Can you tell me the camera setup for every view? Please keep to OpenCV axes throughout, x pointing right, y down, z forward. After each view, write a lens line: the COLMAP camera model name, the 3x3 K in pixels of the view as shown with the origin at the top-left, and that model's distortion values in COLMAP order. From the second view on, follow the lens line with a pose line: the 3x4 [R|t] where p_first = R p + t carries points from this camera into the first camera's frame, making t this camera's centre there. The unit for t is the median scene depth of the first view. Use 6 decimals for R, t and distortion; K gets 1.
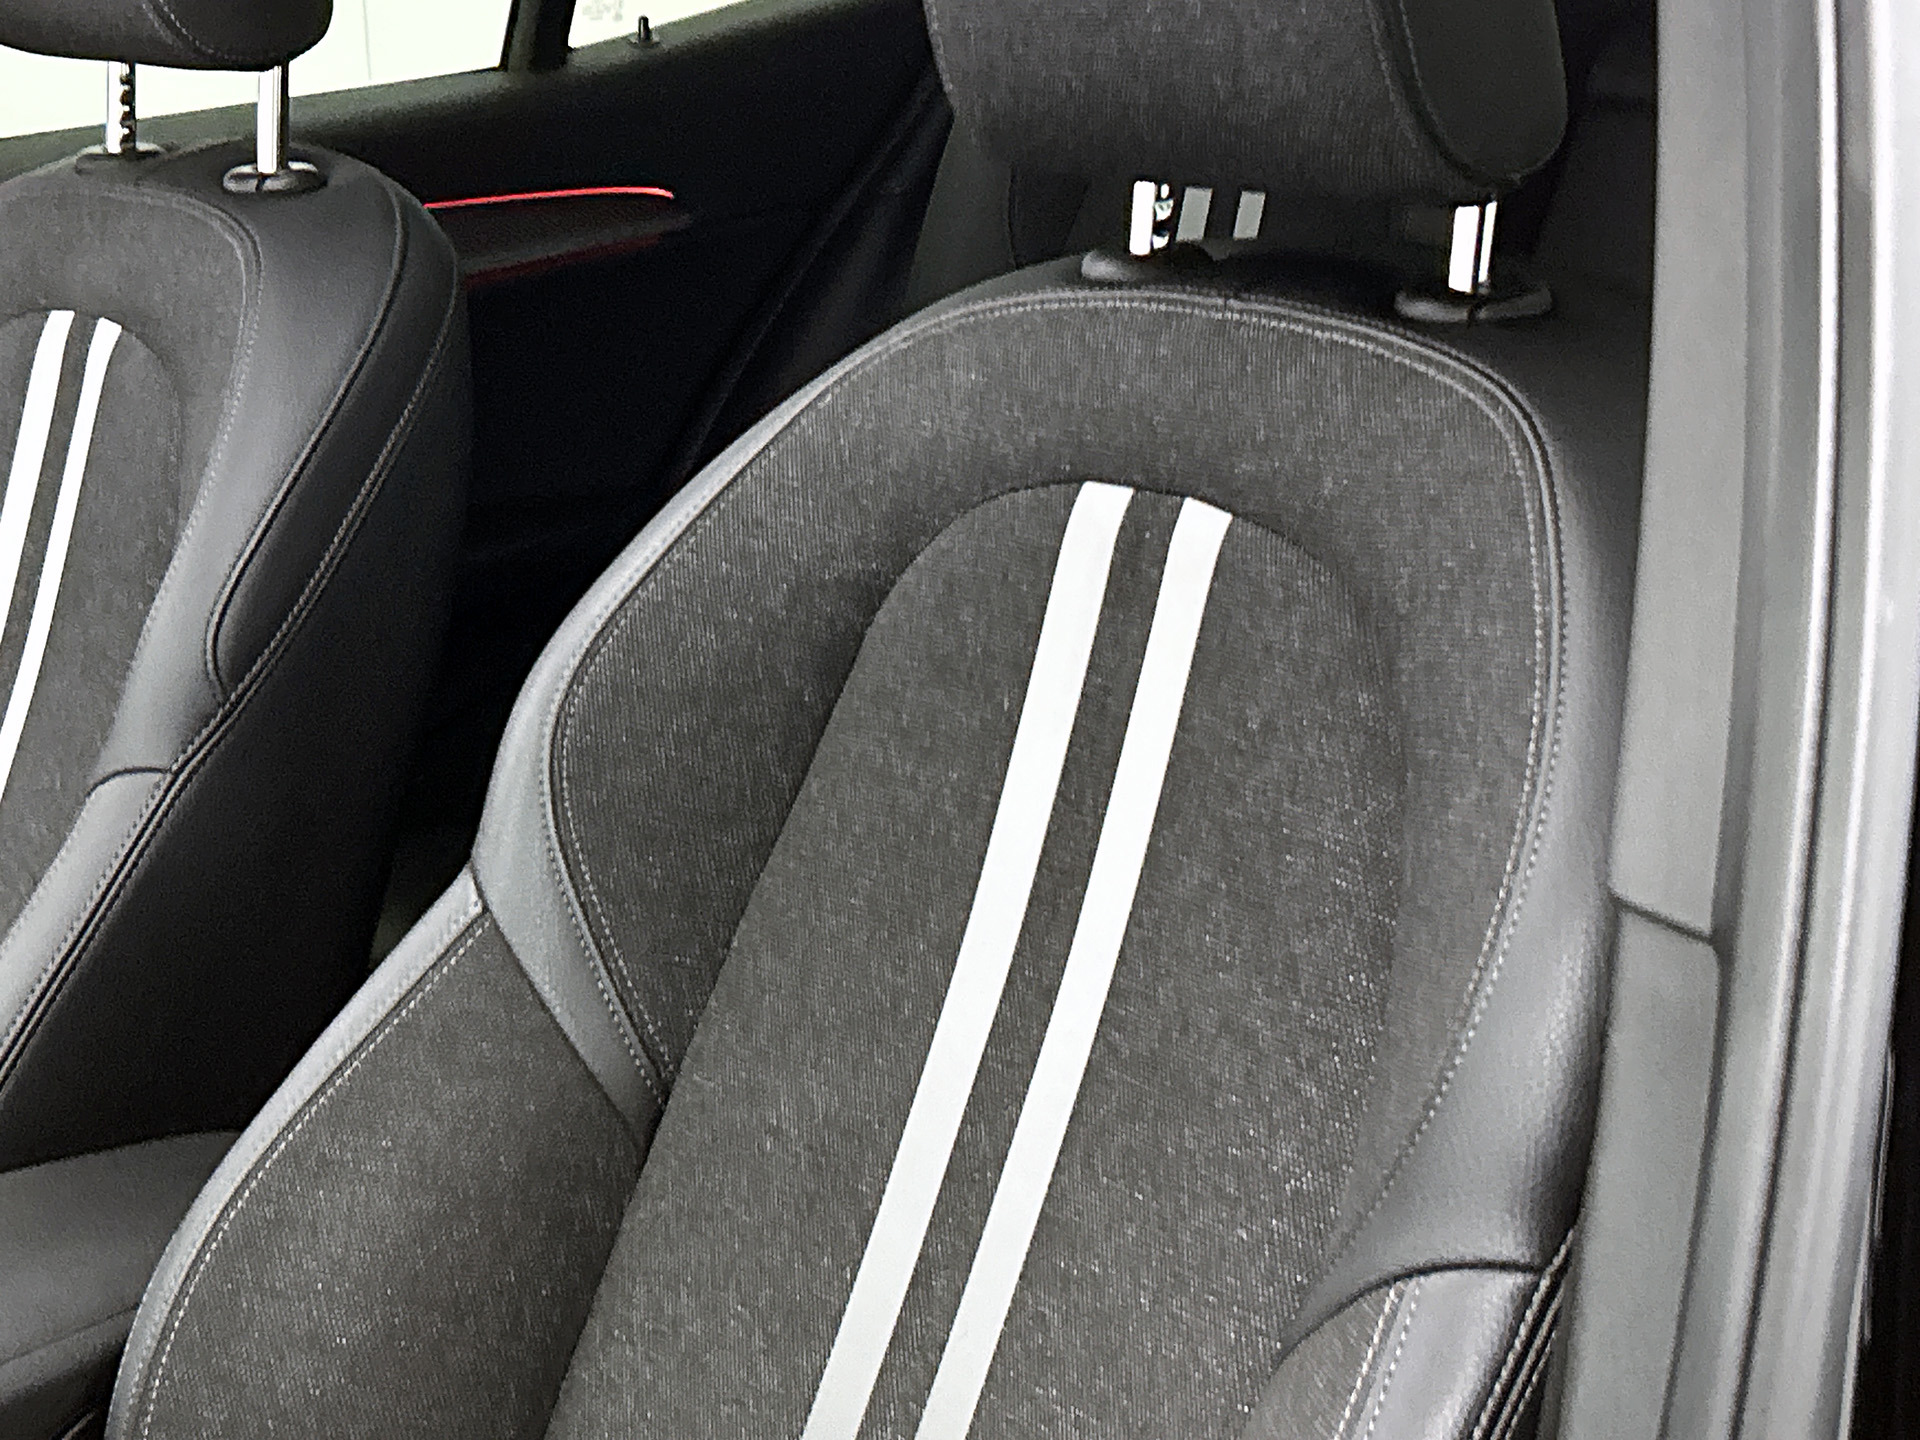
lens RADIAL K [[3393.9, 0, 960.0], [0, 3393.9, 720.0], [0, 0, 1]] dist [0.350027, -1.572545]
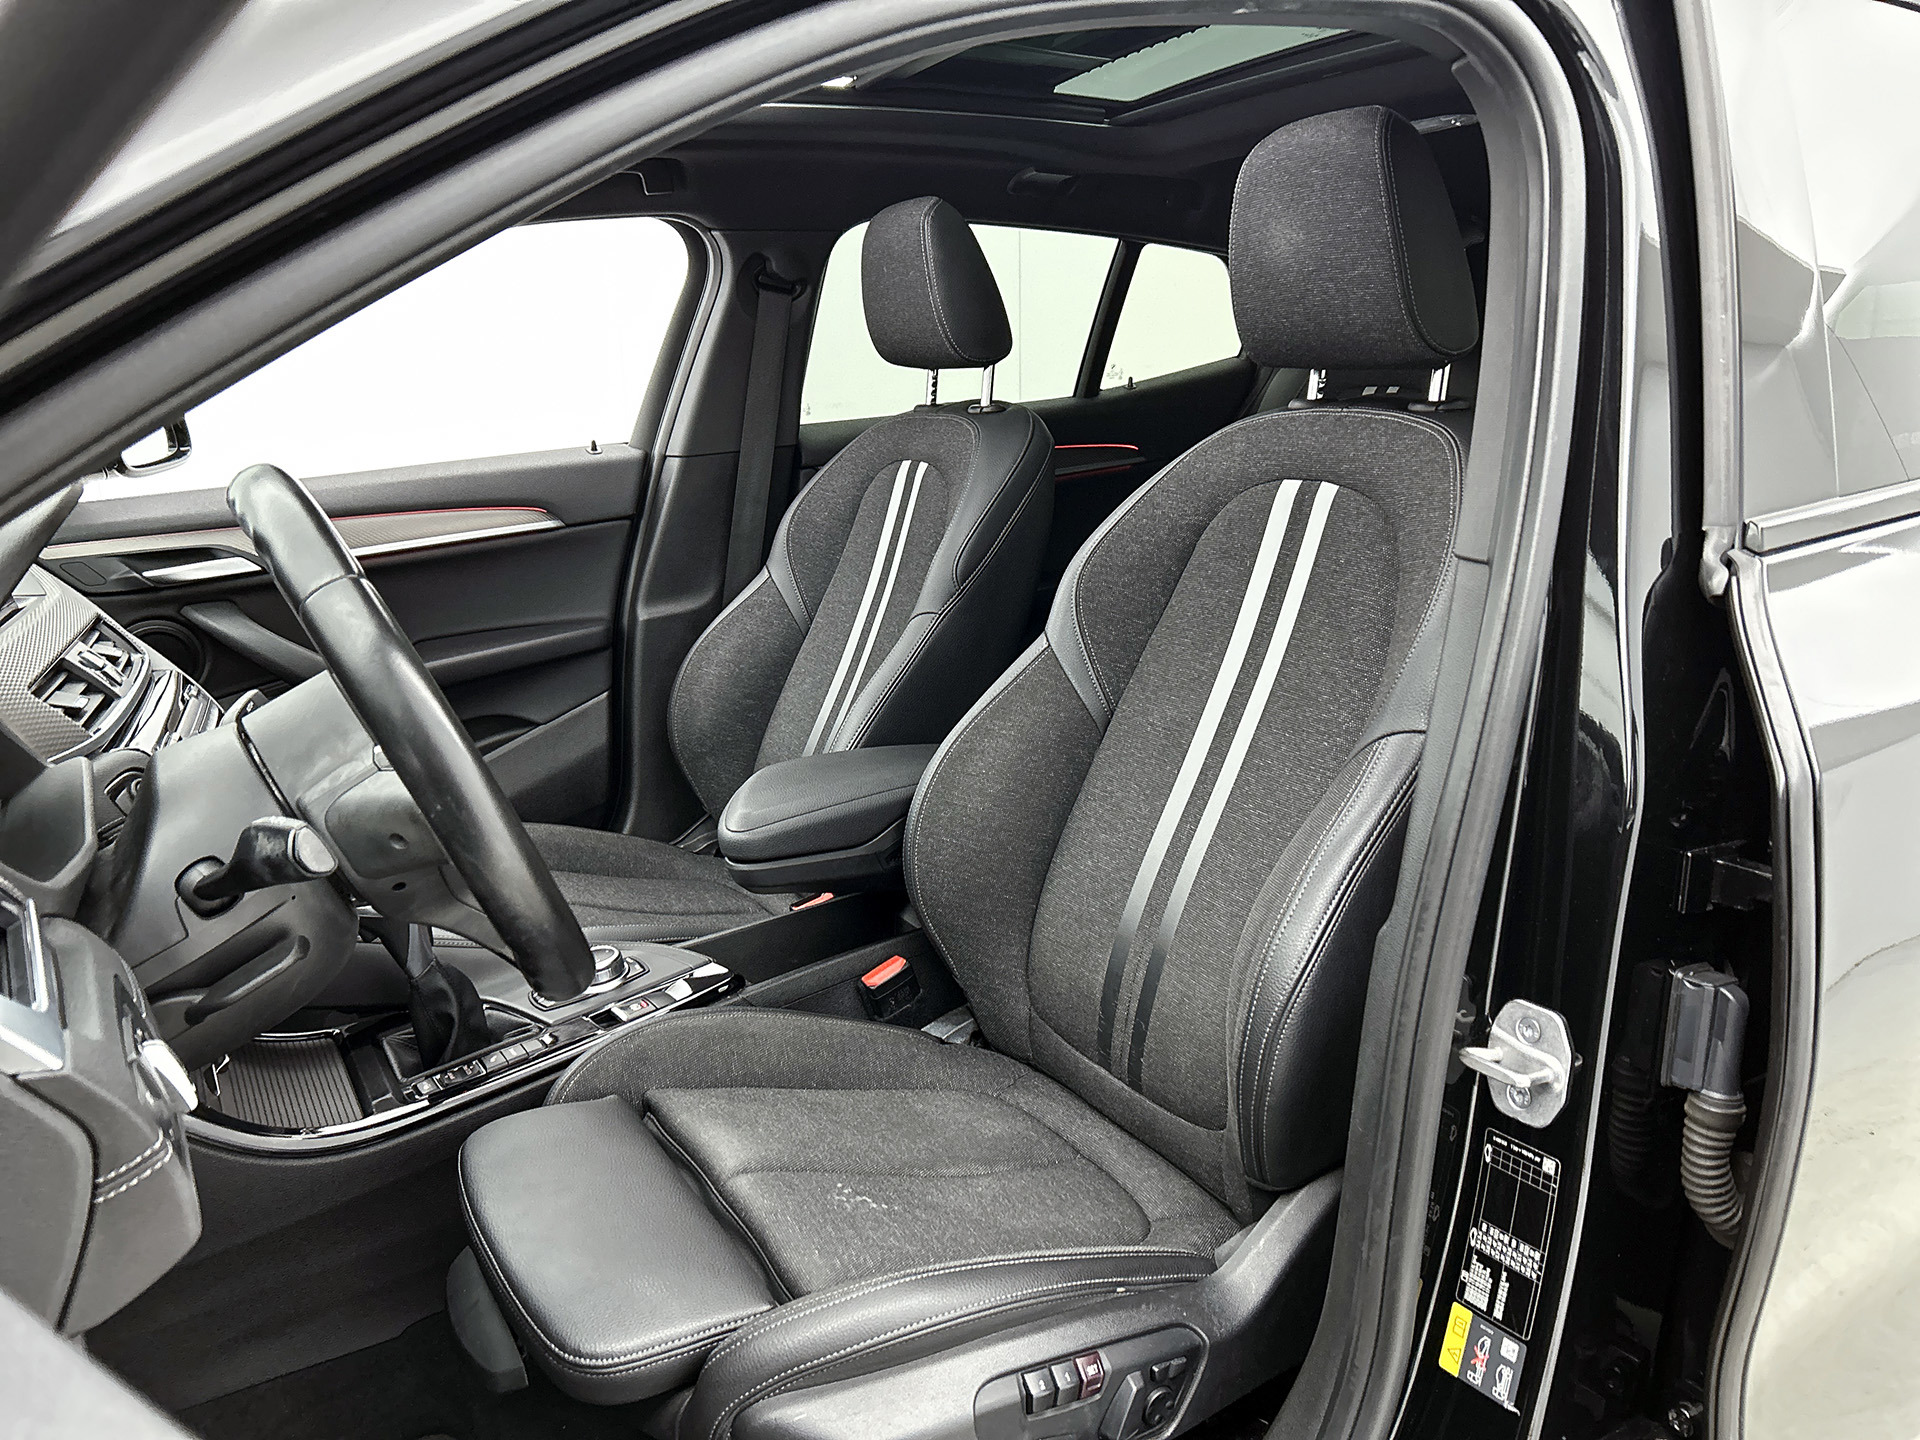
lens RADIAL K [[1475.8, 0, 947.1], [0, 1475.8, 720.2], [0, 0, 1]] dist [0.150261, -0.428066]
pose [[0.977152, 0.049363, -0.206730, 0.028863], [-0.054152, 0.998378, -0.017569, 0.145987], [0.205528, 0.028362, 0.978240, -0.171297]]
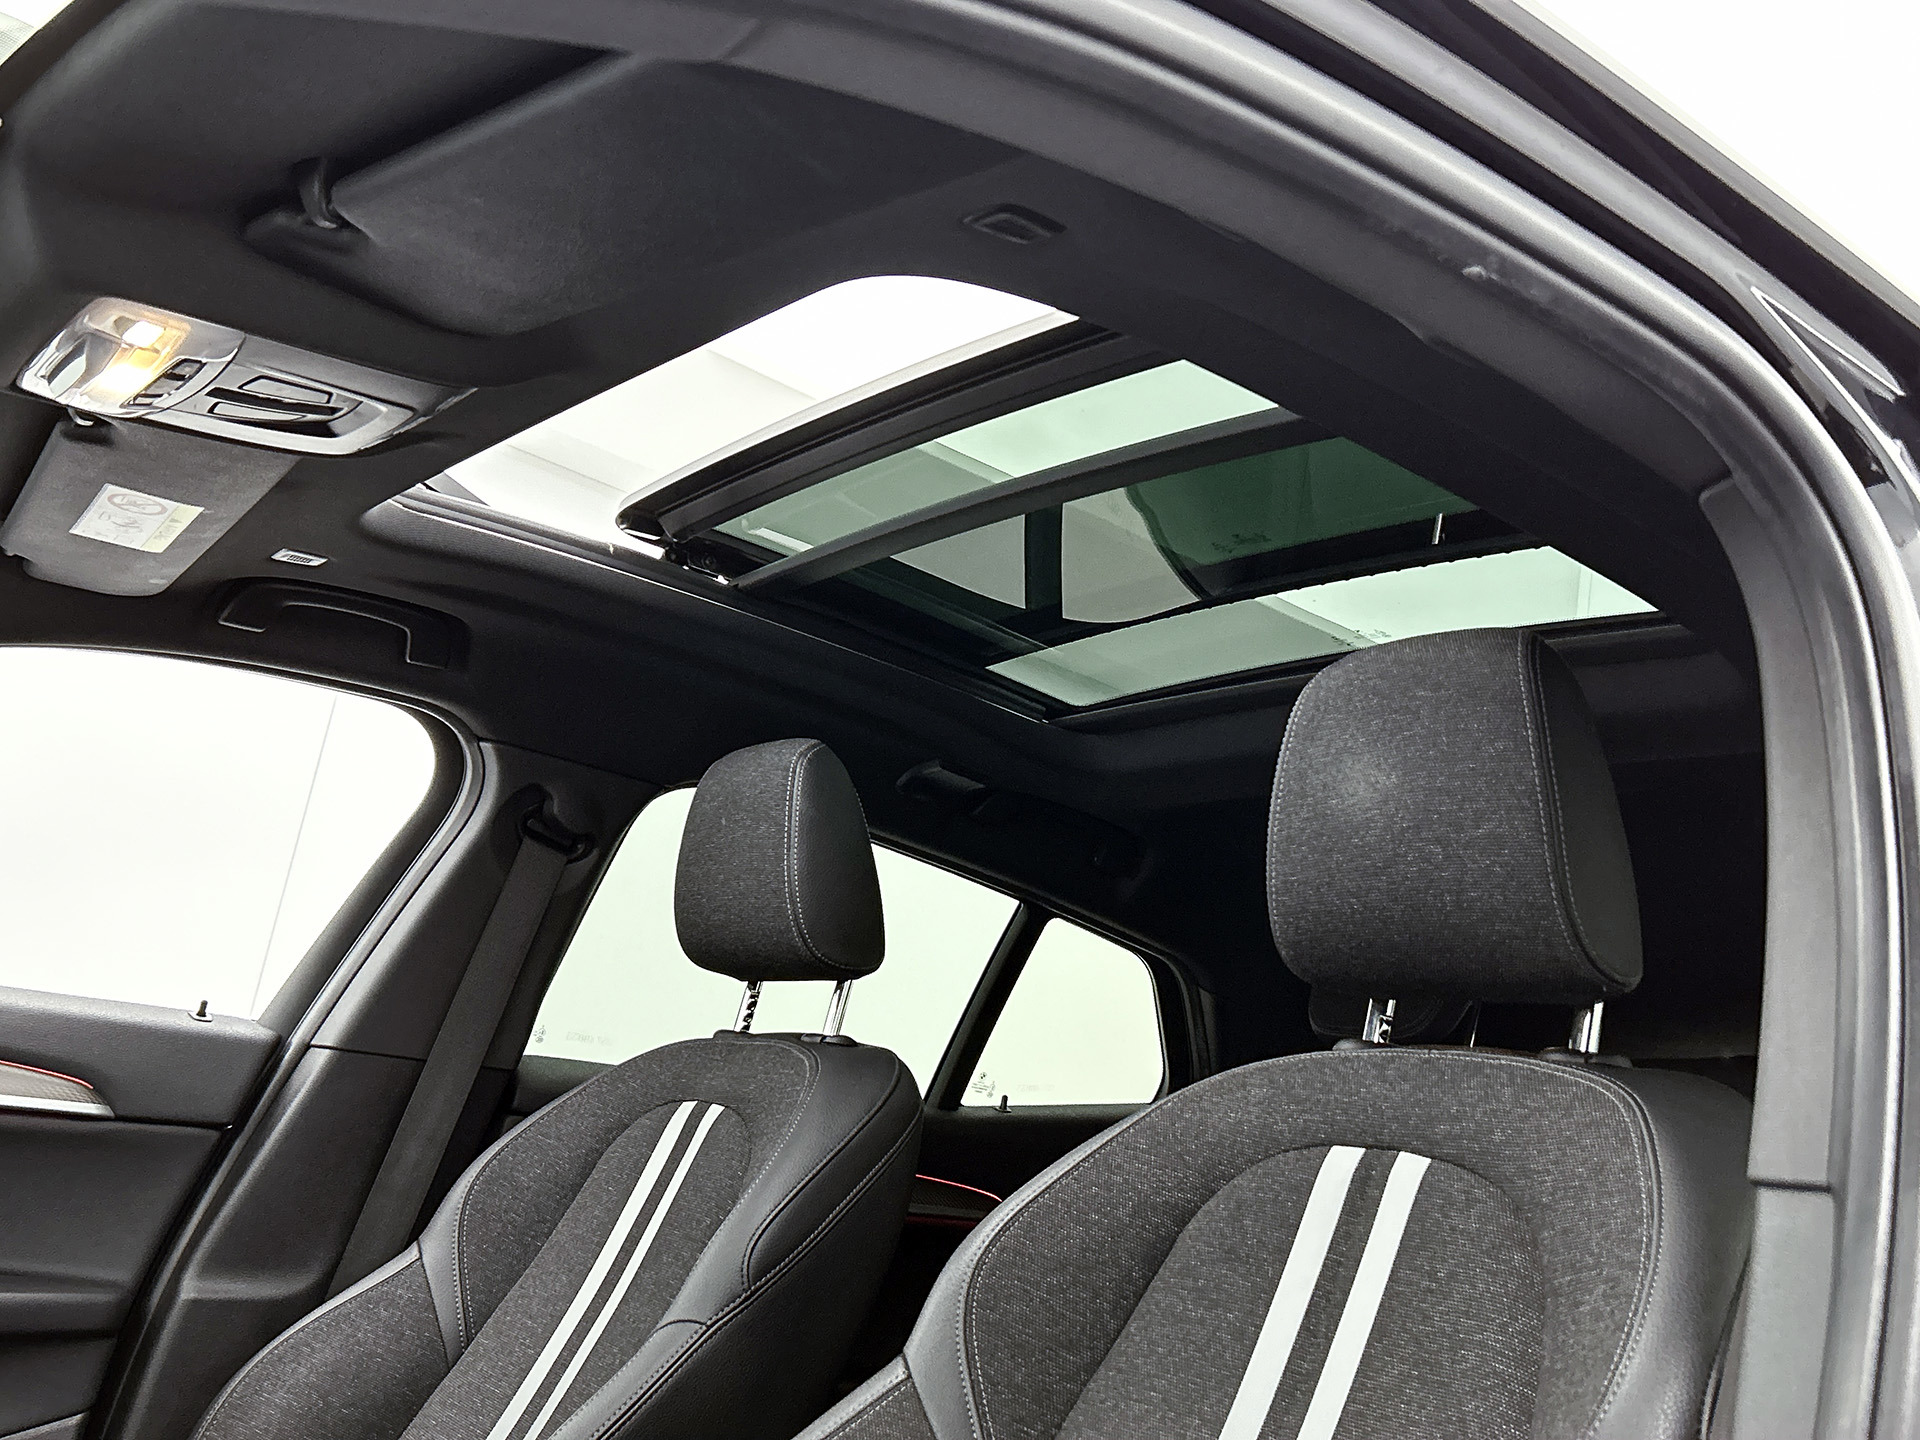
lens RADIAL K [[1959.6, 0, 965.3], [0, 1959.6, 646.4], [0, 0, 1]] dist [0.075912, -0.159935]
pose [[0.980672, 0.157361, -0.116275, -0.063798], [-0.194953, 0.836299, -0.512442, 0.246055], [0.016602, 0.525206, 0.850813, 0.054079]]
